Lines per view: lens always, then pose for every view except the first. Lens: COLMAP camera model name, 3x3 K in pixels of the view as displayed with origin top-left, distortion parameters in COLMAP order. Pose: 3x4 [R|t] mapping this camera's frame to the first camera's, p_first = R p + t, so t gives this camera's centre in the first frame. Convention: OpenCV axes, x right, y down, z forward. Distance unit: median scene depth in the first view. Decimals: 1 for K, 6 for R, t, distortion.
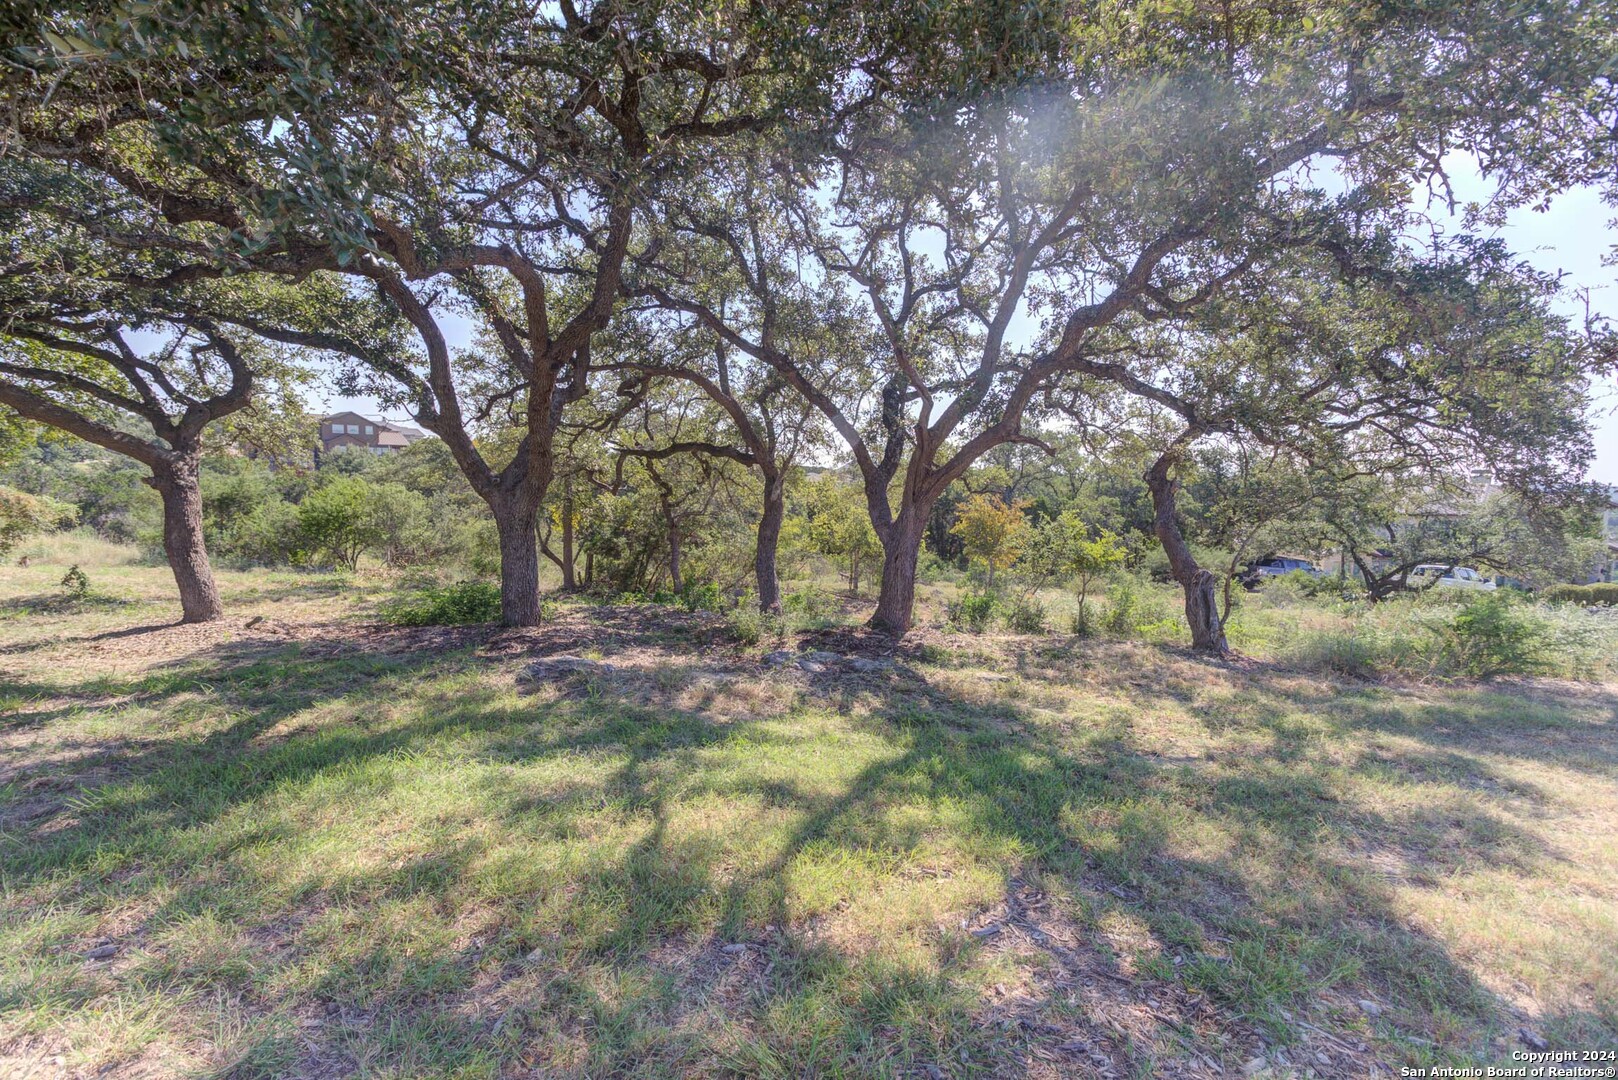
lens RADIAL K [[807.9, 0, 808.3], [0, 807.9, 536.7], [0, 0, 1]] dist [0.019905, 0.000504]
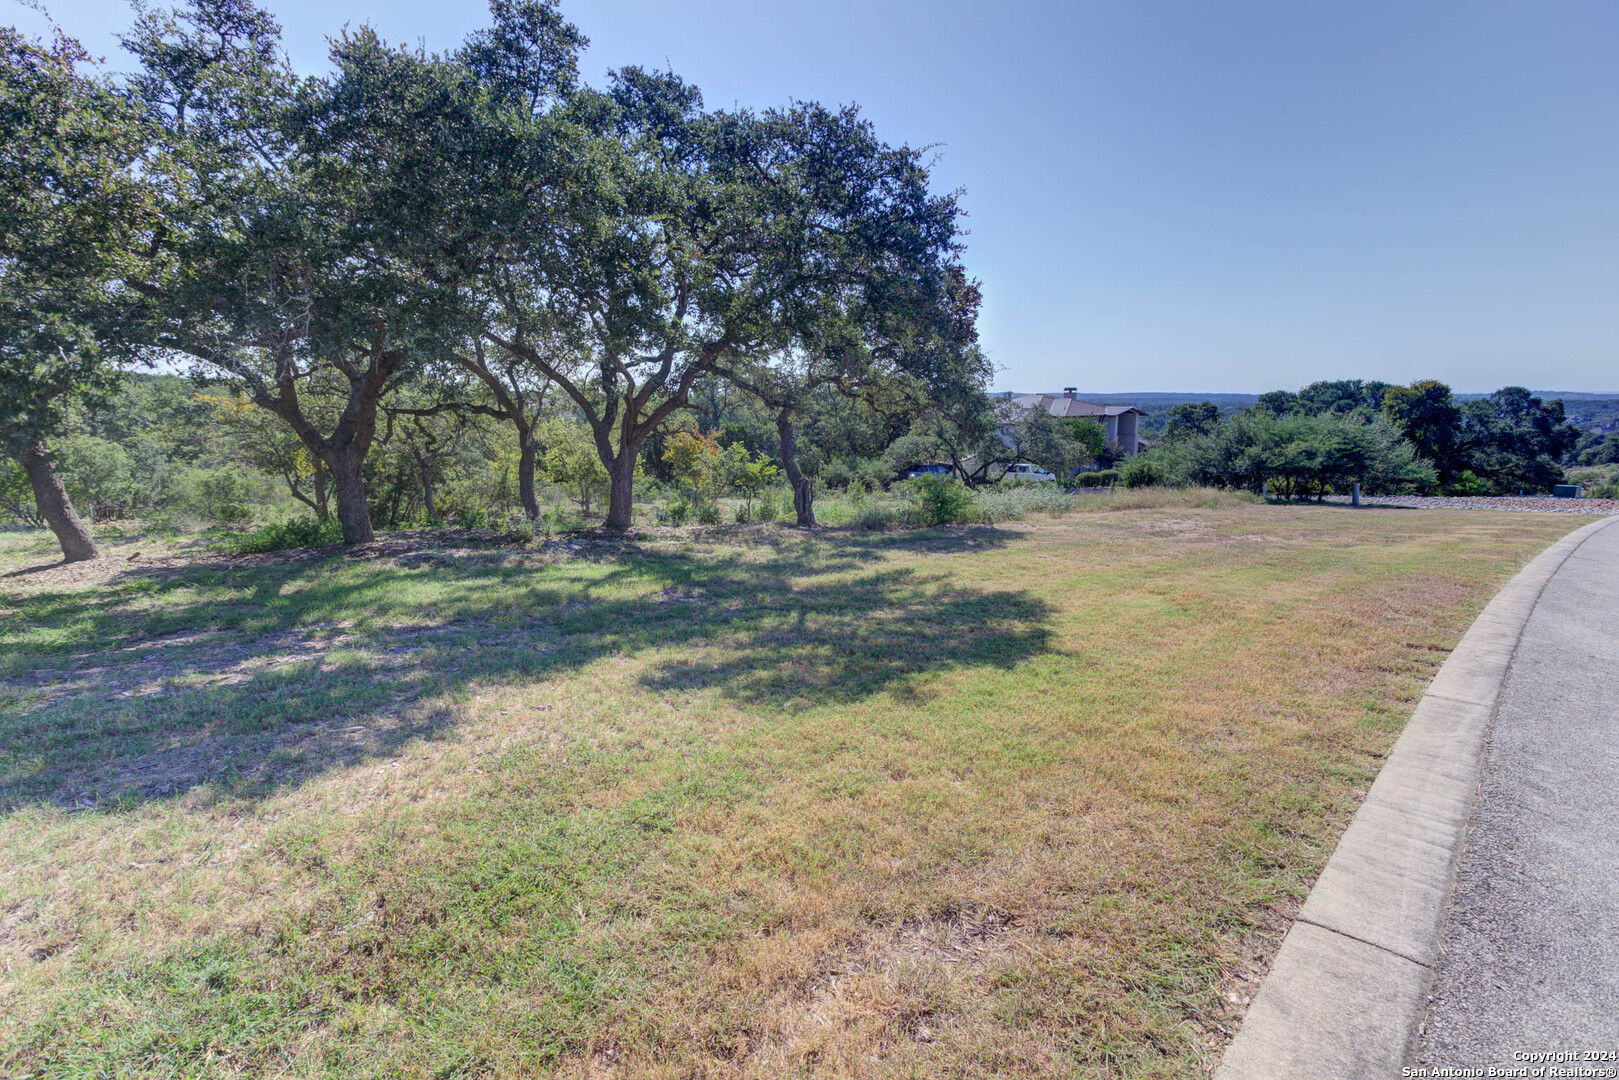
lens RADIAL K [[808.4, 0, 807.6], [0, 808.4, 532.7], [0, 0, 1]] dist [0.019905, 0.000504]
pose [[0.942562, -0.081347, 0.323976, -0.053724], [0.051565, 0.993702, 0.099490, -0.010066], [-0.330028, -0.077070, 0.940820, -0.519082]]
